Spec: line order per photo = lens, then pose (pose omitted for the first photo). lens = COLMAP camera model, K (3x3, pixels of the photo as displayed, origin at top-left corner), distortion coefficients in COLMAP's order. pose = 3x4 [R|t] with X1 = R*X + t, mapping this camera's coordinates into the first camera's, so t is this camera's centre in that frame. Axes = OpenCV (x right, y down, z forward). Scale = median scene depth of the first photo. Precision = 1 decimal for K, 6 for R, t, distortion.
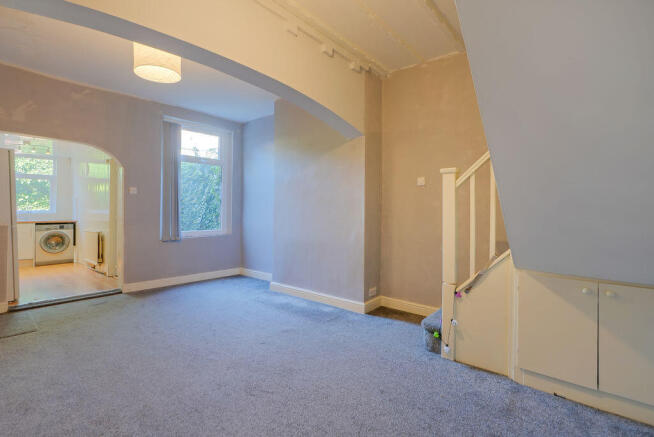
lens RADIAL K [[299.6, 0, 351.7], [0, 299.6, 214.1], [0, 0, 1]] dist [0.001510, 0.000467]
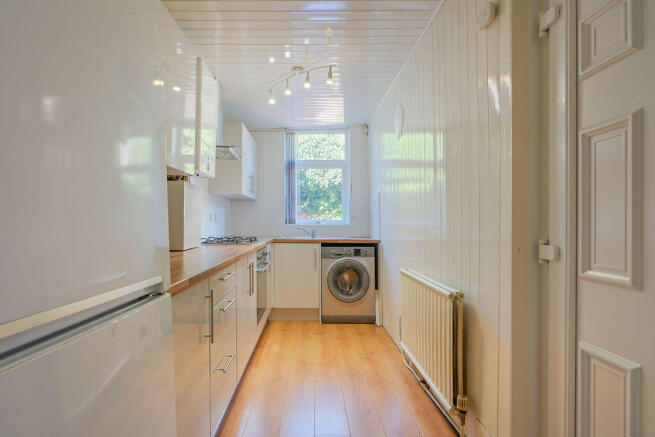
lens RADIAL K [[303.4, 0, 326.6], [0, 303.4, 224.8], [0, 0, 1]] dist [0.001854, 0.000249]
pose [[0.645614, -0.011411, -0.763579, -0.616945], [0.019565, 0.999807, 0.001602, -0.003057], [0.763414, -0.015974, 0.645713, 0.640453]]
